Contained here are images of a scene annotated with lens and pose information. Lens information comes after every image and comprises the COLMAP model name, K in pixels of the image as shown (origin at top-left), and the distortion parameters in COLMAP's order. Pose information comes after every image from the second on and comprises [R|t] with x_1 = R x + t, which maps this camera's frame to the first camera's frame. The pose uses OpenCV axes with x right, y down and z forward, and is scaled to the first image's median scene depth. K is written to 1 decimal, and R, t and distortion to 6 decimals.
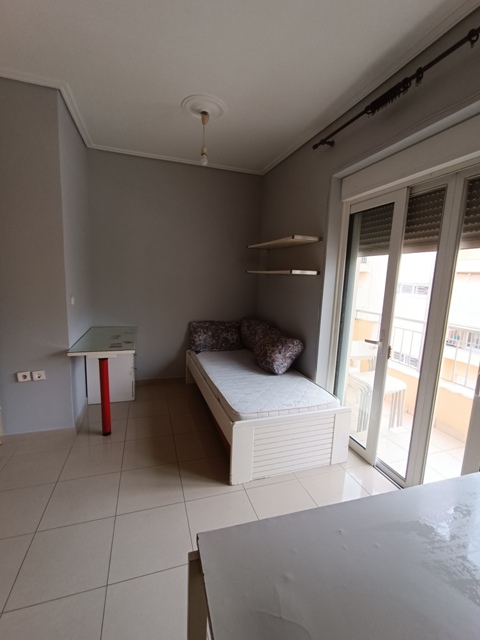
lens RADIAL K [[291.4, 0, 241.5], [0, 291.4, 320.2], [0, 0, 1]] dist [-0.007660, 0.006942]
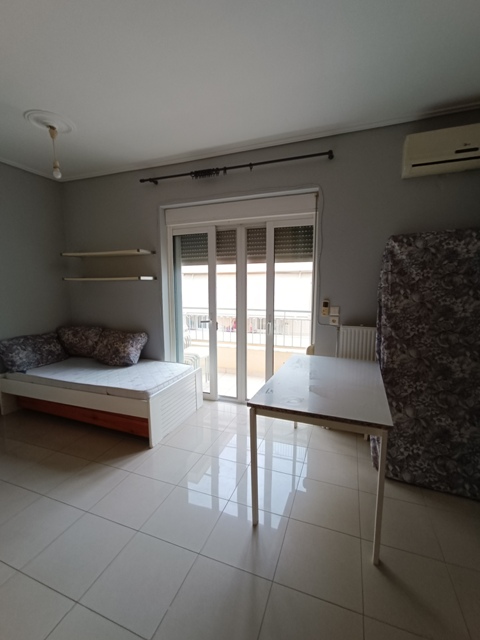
lens RADIAL K [[291.4, 0, 247.1], [0, 291.4, 320.1], [0, 0, 1]] dist [-0.007660, 0.006942]
pose [[0.614145, -0.144359, 0.775878, -0.532725], [0.149265, 0.986631, 0.065421, -0.001282], [-0.774949, 0.075634, 0.627482, -0.119712]]
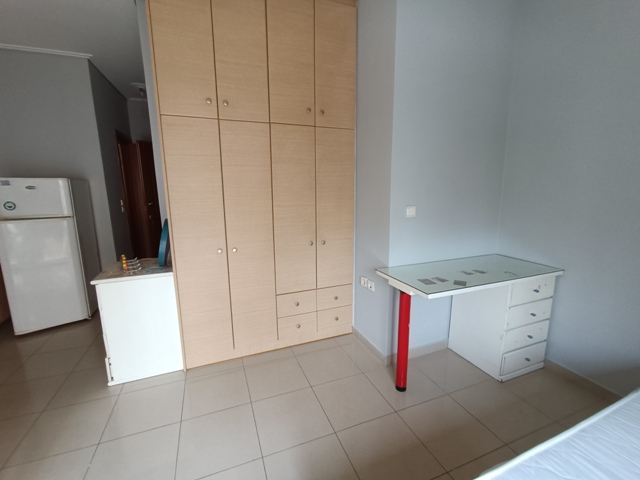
lens RADIAL K [[291.4, 0, 317.7], [0, 291.4, 240.3], [0, 0, 1]] dist [-0.007660, 0.006942]
pose [[0.051888, 0.141661, -0.988554, 0.216229], [-0.137879, 0.981424, 0.133402, -0.059158], [0.989089, 0.129379, 0.070456, 0.654025]]
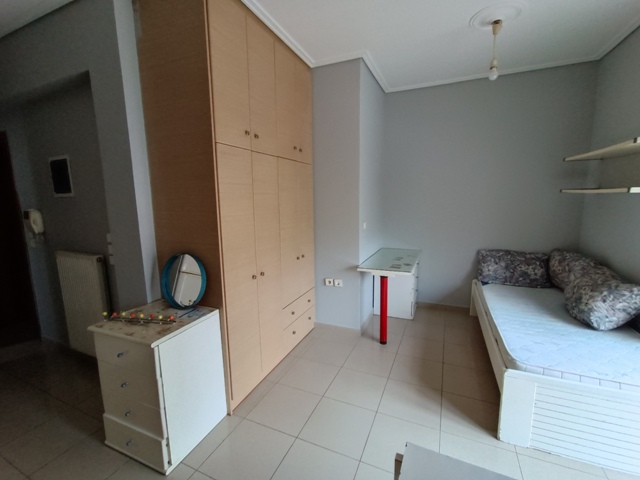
lens RADIAL K [[291.4, 0, 321.5], [0, 291.4, 240.5], [0, 0, 1]] dist [-0.007660, 0.006942]
pose [[0.740701, 0.050090, -0.669965, 0.097810], [-0.055446, 0.998373, 0.013343, -0.010666], [0.669543, 0.027264, 0.742273, -0.018640]]
